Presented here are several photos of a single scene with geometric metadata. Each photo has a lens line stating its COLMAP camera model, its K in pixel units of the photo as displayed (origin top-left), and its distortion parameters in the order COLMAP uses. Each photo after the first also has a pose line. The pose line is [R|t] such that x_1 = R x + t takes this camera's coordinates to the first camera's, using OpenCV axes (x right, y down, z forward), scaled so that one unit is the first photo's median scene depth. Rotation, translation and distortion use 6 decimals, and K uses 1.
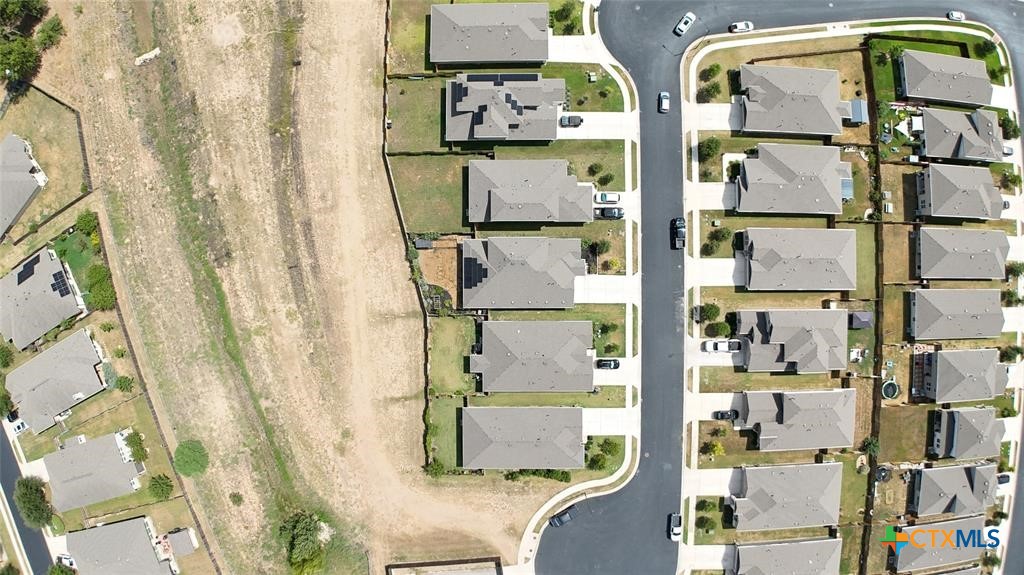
lens RADIAL K [[632.3, 0, 515.4], [0, 632.3, 292.2], [0, 0, 1]] dist [-0.195474, 0.027169]
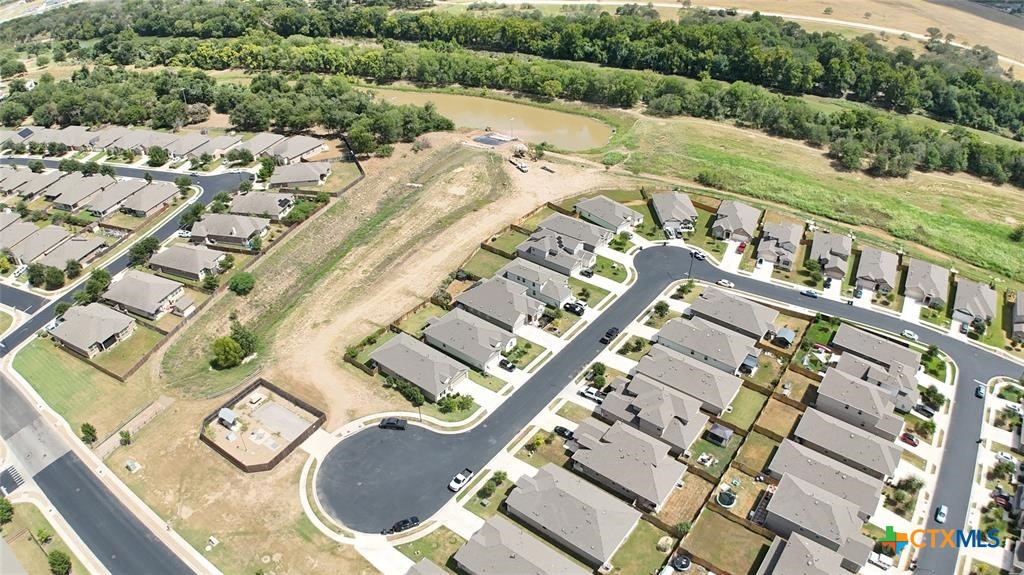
lens RADIAL K [[632.3, 0, 515.4], [0, 632.3, 292.2], [0, 0, 1]] dist [-0.195474, 0.027169]
pose [[0.791140, 0.351457, -0.500576, 0.738041], [-0.611585, 0.444013, -0.654841, 0.863602], [-0.007886, 0.824215, 0.566222, 0.162085]]
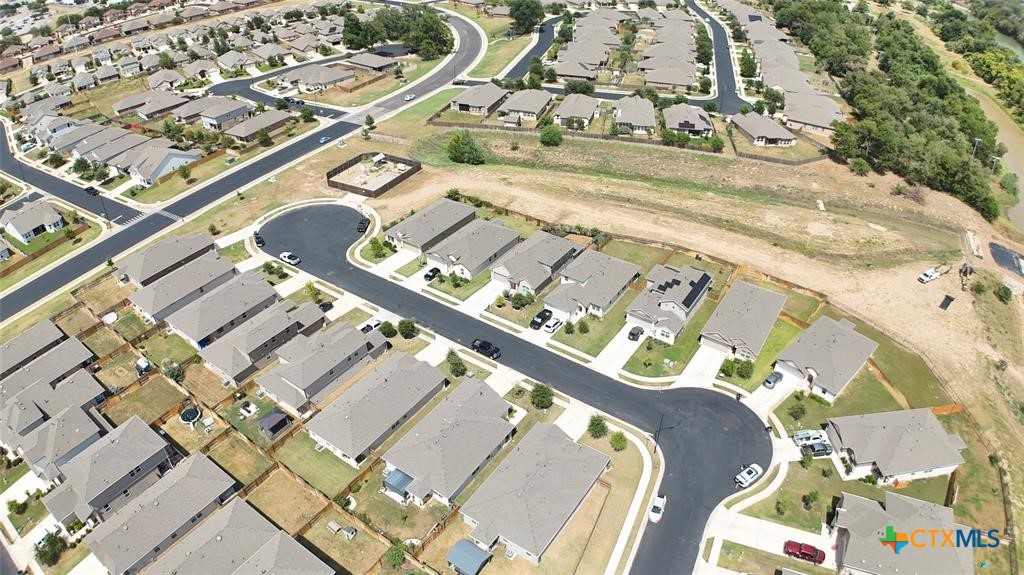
lens RADIAL K [[632.3, 0, 515.4], [0, 632.3, 292.2], [0, 0, 1]] dist [-0.195474, 0.027169]
pose [[-0.564736, 0.485699, -0.667211, 0.856480], [-0.825272, -0.332683, 0.456343, -0.558114], [-0.000325, 0.808343, 0.588711, 0.333582]]
